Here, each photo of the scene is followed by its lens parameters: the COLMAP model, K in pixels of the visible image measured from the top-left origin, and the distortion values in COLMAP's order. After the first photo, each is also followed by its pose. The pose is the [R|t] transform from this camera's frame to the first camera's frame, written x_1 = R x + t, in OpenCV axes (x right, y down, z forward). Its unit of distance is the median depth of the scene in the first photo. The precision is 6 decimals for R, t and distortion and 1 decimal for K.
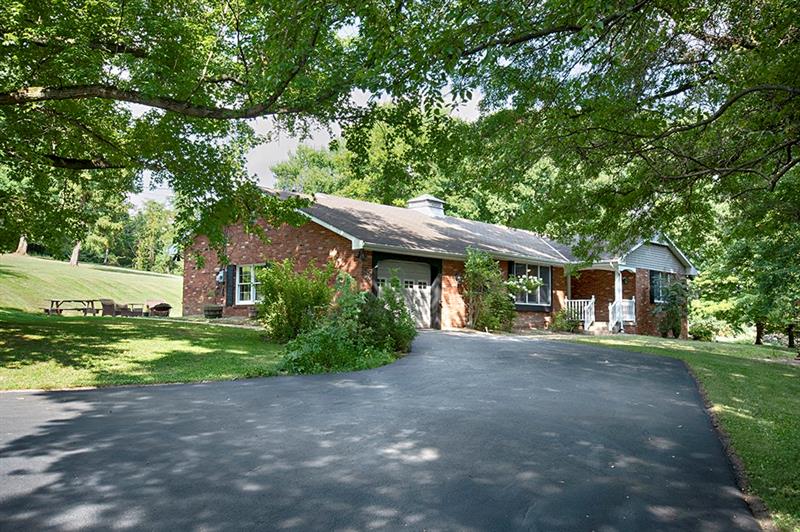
lens RADIAL K [[819.1, 0, 399.1], [0, 819.1, 266.0], [0, 0, 1]] dist [0.018110, 0.000000]
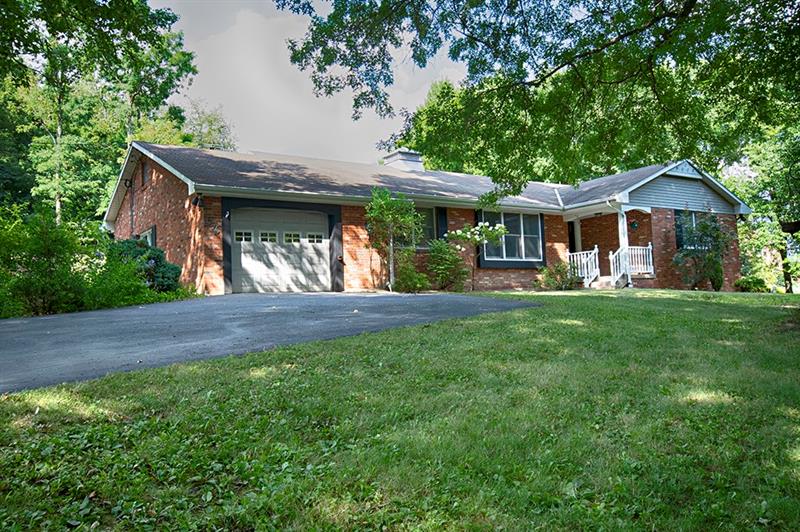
lens RADIAL K [[691.9, 0, 401.7], [0, 691.9, 267.1], [0, 0, 1]] dist [0.080785, 0.003514]
pose [[0.971808, -0.066787, -0.226118, 0.210190], [0.068983, 0.997616, 0.001817, 0.044808], [0.225457, -0.017364, 0.974098, 0.281073]]
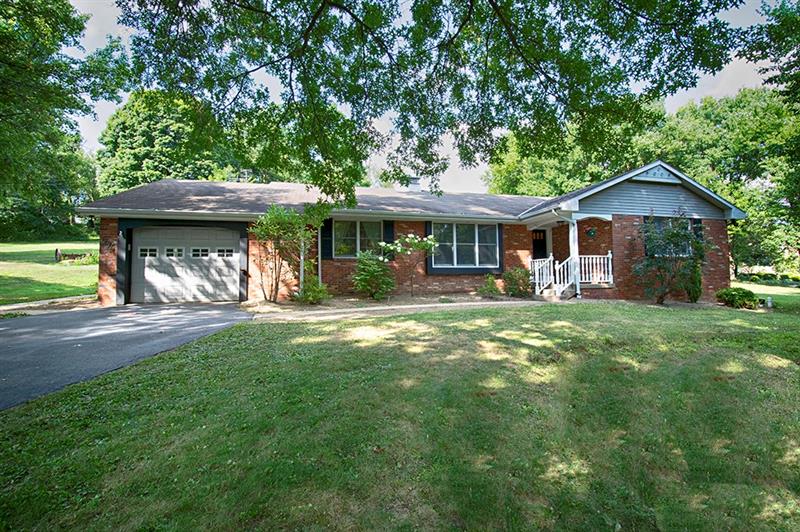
lens RADIAL K [[352.0, 0, 397.4], [0, 352.0, 266.6], [0, 0, 1]] dist [-0.003502, -0.001626]
pose [[0.821298, -0.041473, -0.568989, 0.322415], [0.061811, 0.997952, 0.016480, 0.035206], [0.567140, -0.048705, 0.822180, 0.628181]]
